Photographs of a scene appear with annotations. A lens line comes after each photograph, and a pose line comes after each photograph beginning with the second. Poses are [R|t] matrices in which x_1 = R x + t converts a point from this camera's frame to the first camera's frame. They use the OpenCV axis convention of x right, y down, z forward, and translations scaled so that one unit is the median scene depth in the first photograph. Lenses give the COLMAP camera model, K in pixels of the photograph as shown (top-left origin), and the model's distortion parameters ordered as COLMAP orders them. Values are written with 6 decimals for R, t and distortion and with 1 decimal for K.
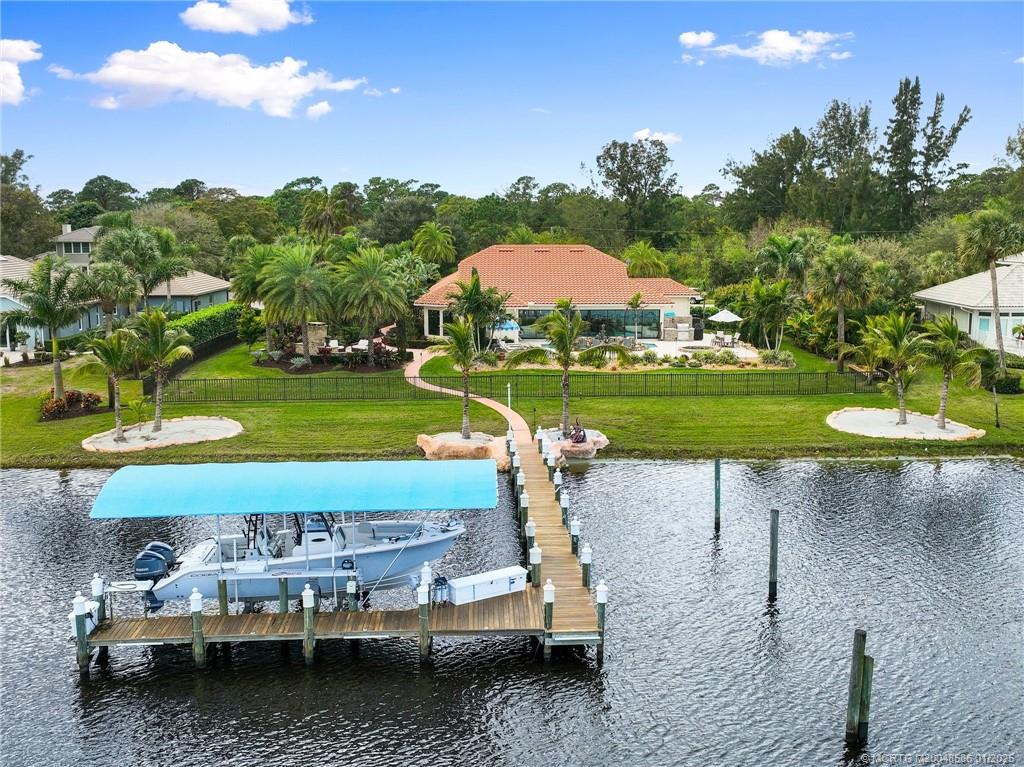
lens RADIAL K [[1026.3, 0, 514.9], [0, 1026.3, 384.0], [0, 0, 1]] dist [0.001327, 0.000000]
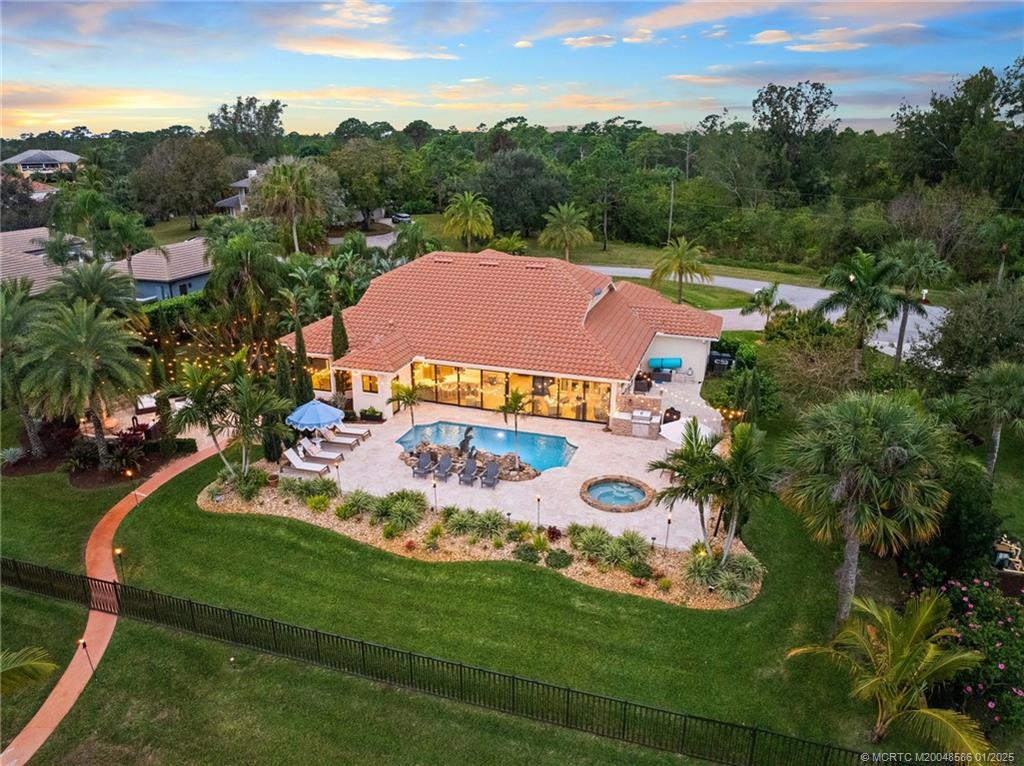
lens RADIAL K [[711.0, 0, 503.7], [0, 711.0, 379.1], [0, 0, 1]] dist [-0.038589, 0.009211]
pose [[0.941473, 0.112909, -0.317616, 0.258952], [-0.056394, 0.981712, 0.181827, -0.180505], [0.332338, -0.153274, 0.930623, 0.661460]]
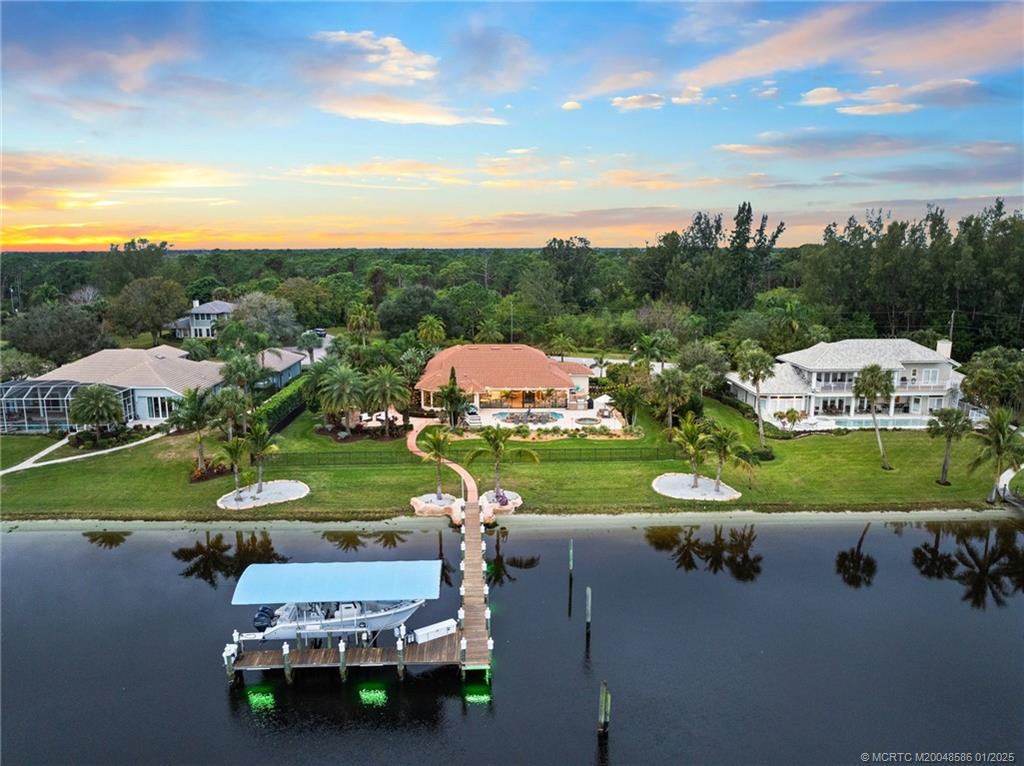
lens RADIAL K [[711.0, 0, 502.9], [0, 711.0, 386.5], [0, 0, 1]] dist [-0.038589, 0.009211]
pose [[0.999989, 0.000903, 0.004494, 0.041732], [-0.001060, 0.999384, 0.035077, -0.138726], [-0.004459, -0.035081, 0.999375, -0.141259]]
